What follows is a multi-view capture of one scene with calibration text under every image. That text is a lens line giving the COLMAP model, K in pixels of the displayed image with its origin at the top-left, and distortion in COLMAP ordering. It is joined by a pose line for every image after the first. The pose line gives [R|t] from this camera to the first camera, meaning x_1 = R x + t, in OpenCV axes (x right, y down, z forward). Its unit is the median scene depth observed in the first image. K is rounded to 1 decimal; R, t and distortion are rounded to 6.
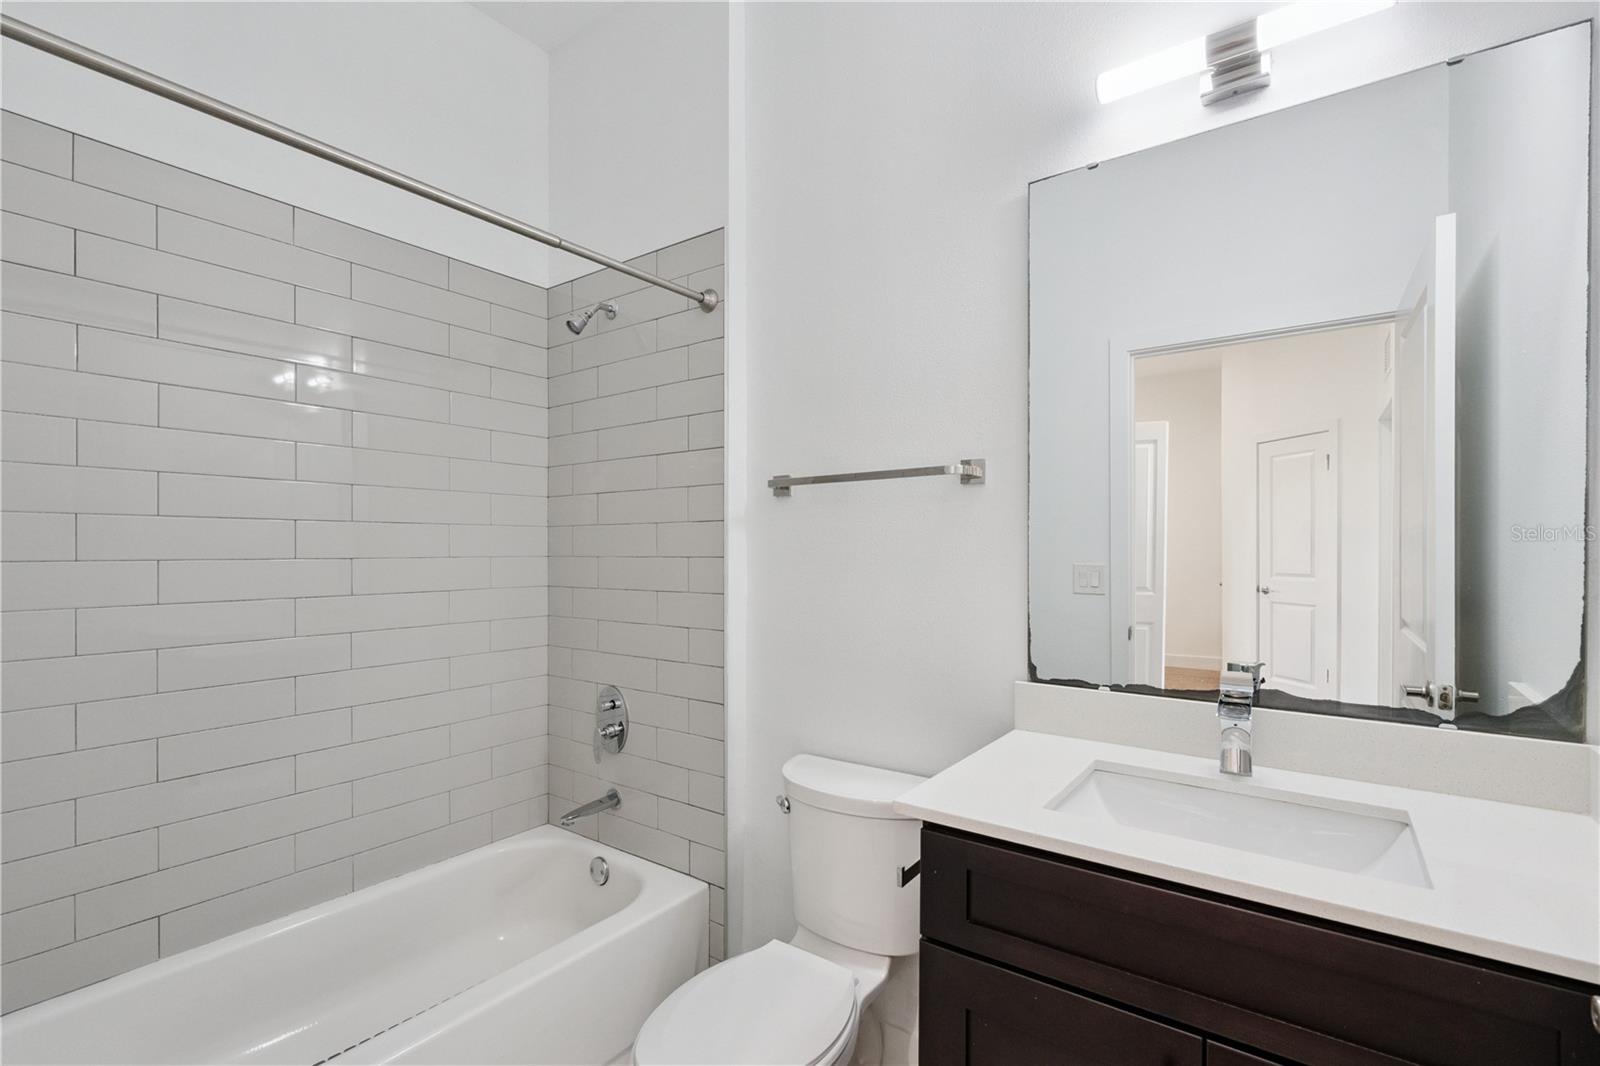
lens RADIAL K [[718.1, 0, 799.4], [0, 718.1, 539.3], [0, 0, 1]] dist [-0.003287, 0.000391]
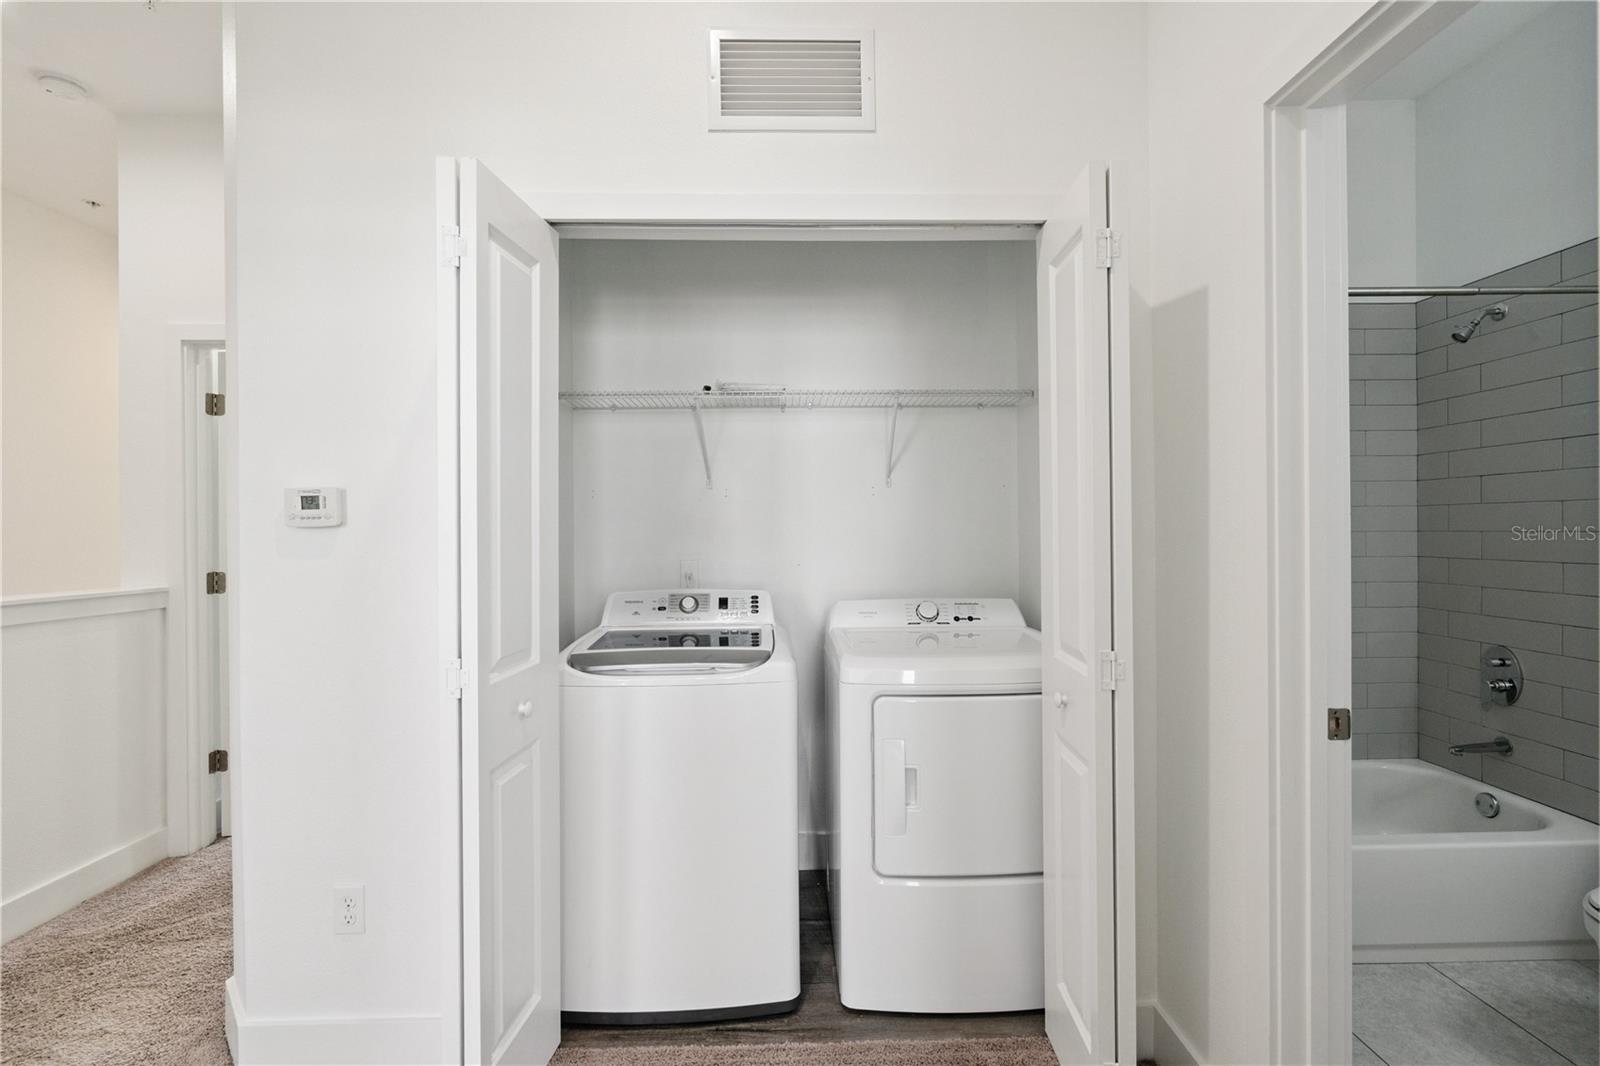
lens RADIAL K [[718.1, 0, 794.5], [0, 718.1, 527.0], [0, 0, 1]] dist [-0.003287, 0.000391]
pose [[0.607147, -0.001568, -0.794588, -0.040481], [0.011842, 0.999905, 0.007076, -0.004008], [0.794501, -0.013705, 0.607108, -0.565486]]
